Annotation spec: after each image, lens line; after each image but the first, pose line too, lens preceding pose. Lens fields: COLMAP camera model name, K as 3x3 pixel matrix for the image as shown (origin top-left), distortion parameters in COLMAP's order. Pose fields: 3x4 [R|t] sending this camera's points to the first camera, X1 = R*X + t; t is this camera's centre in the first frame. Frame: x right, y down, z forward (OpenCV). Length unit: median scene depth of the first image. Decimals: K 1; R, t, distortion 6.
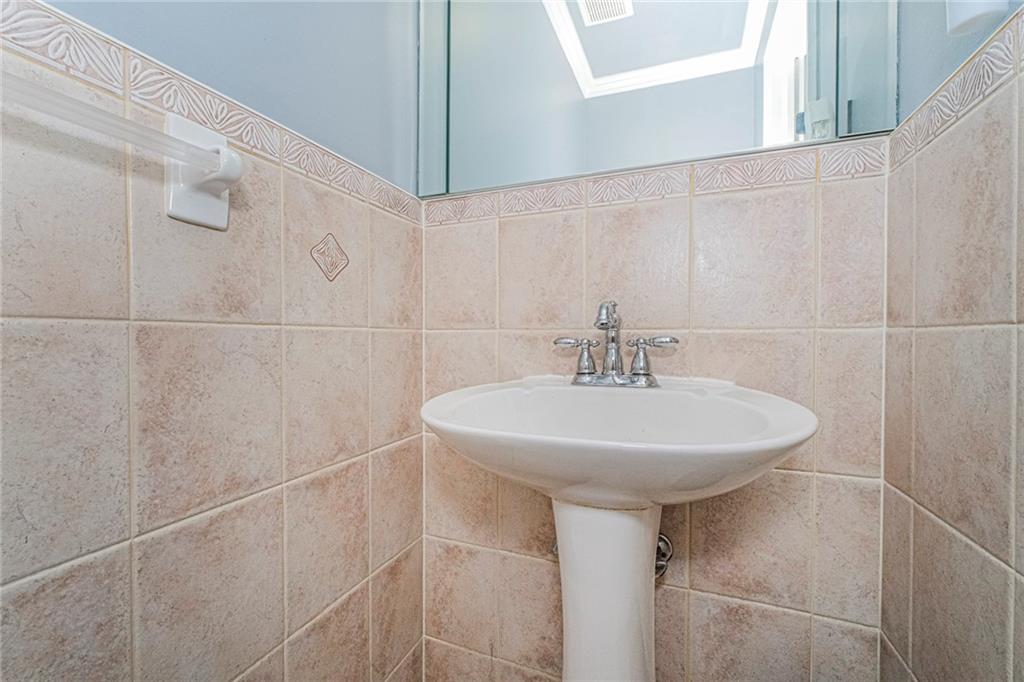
lens RADIAL K [[428.5, 0, 512.9], [0, 428.5, 341.9], [0, 0, 1]] dist [-0.004124, 0.000633]
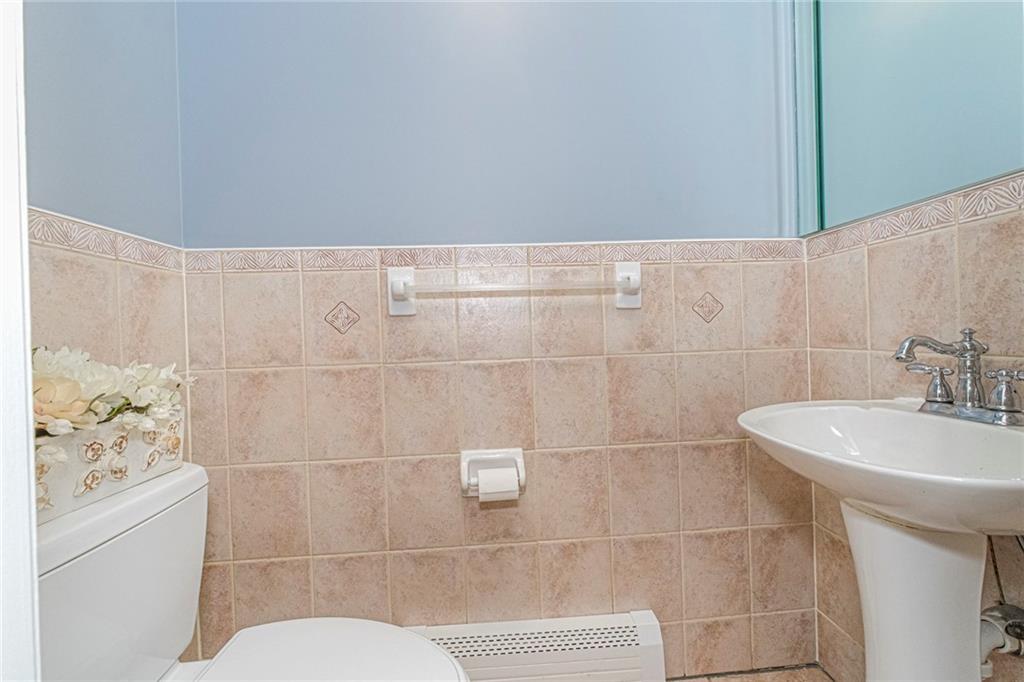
lens RADIAL K [[428.5, 0, 514.2], [0, 428.5, 338.7], [0, 0, 1]] dist [-0.004124, 0.000633]
pose [[0.427509, -0.006075, -0.903991, 0.605146], [0.026048, 0.999645, 0.005601, -0.096037], [0.903636, -0.025942, 0.427515, -0.278448]]
